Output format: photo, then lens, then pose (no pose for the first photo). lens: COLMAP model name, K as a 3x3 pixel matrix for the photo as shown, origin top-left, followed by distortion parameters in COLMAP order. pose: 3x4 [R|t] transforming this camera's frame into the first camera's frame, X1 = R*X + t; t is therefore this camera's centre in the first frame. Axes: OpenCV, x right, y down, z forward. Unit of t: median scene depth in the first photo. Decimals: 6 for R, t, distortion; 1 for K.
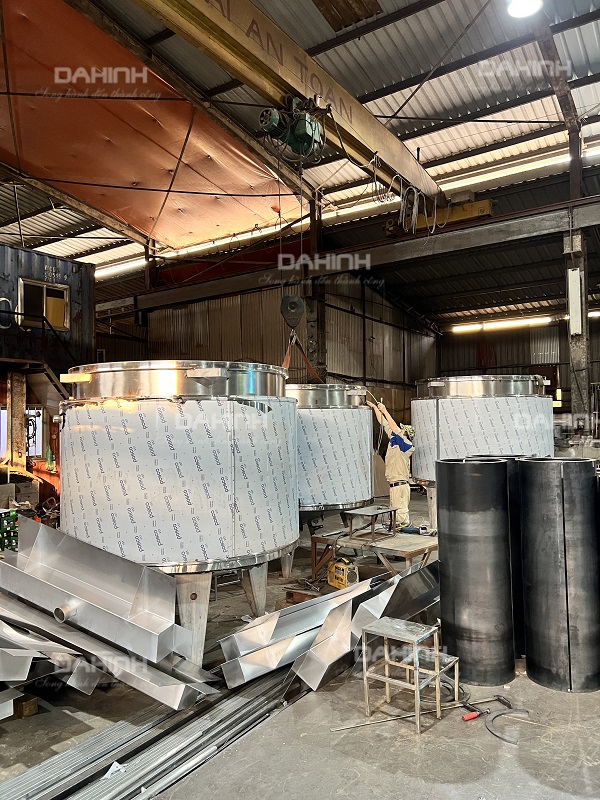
lens RADIAL K [[597.1, 0, 300.0], [0, 597.1, 400.0], [0, 0, 1]] dist [0.002838, 0.000268]
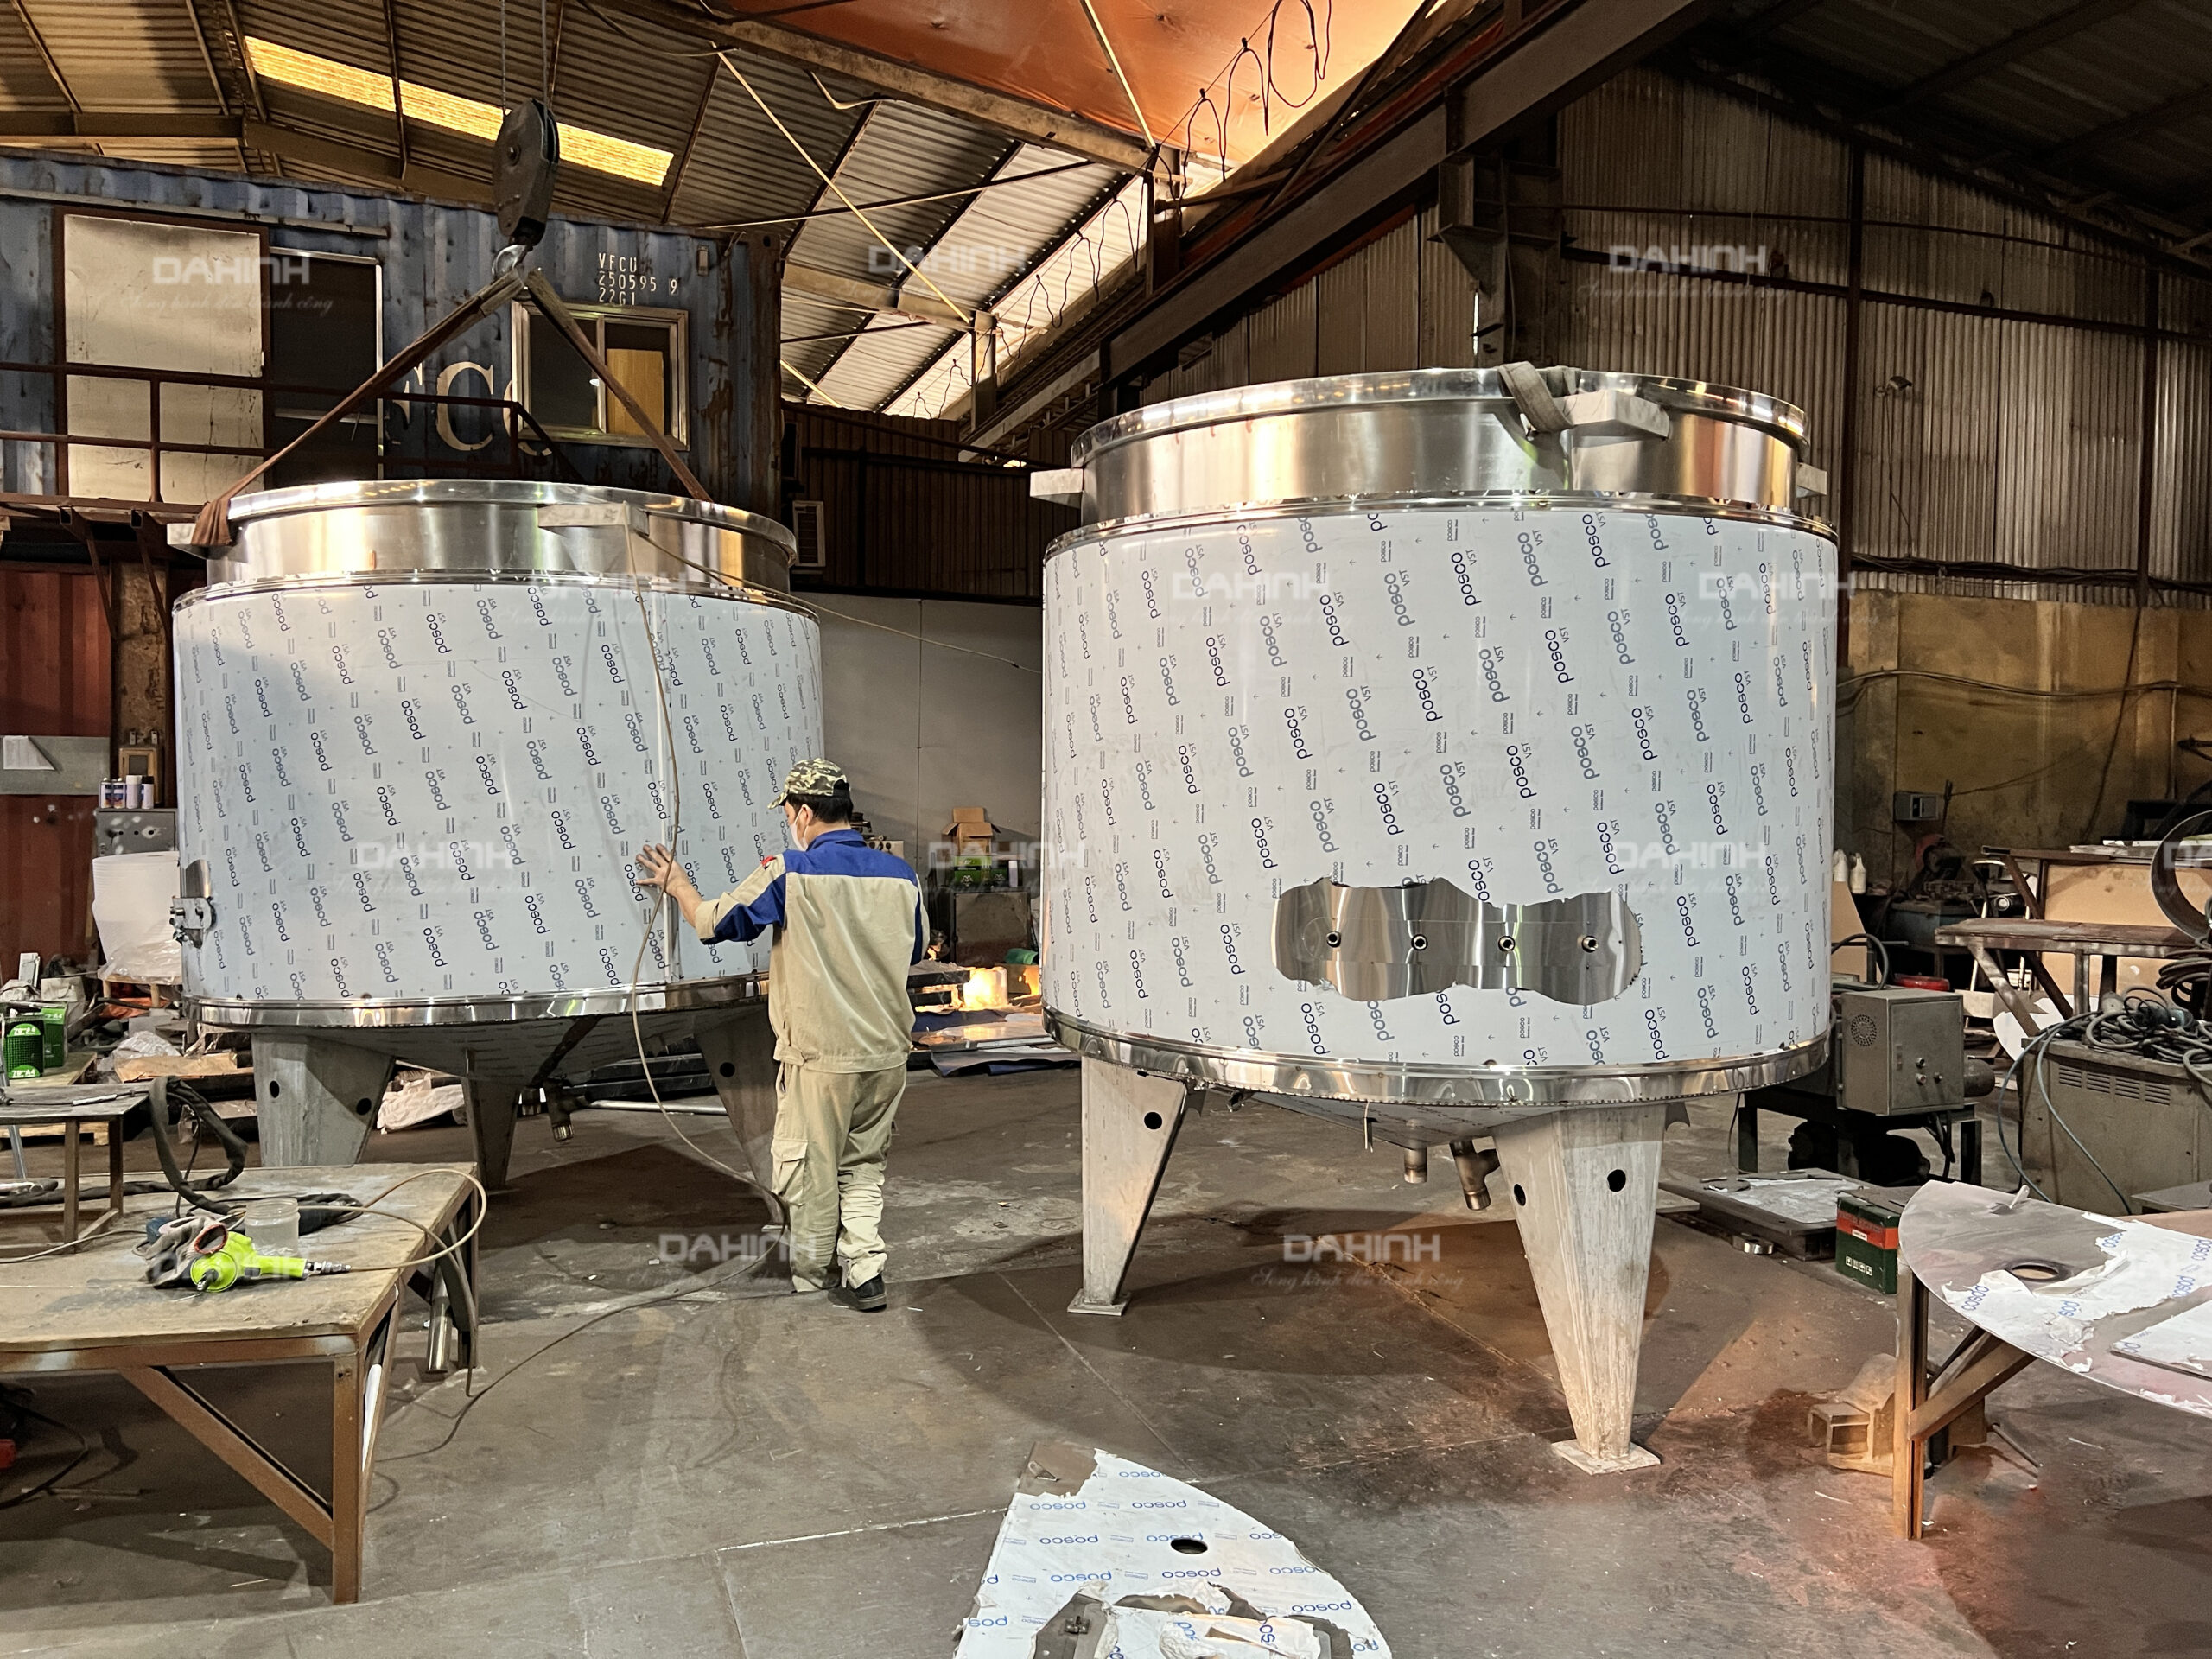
lens RADIAL K [[1650.9, 0, 1106.0], [0, 1650.9, 829.5], [0, 0, 1]] dist [0.002838, 0.000268]
pose [[0.805049, 0.038376, -0.591966, 0.284209], [0.003908, 0.997541, 0.069983, 0.026432], [0.593196, -0.058653, 0.802919, 0.312058]]
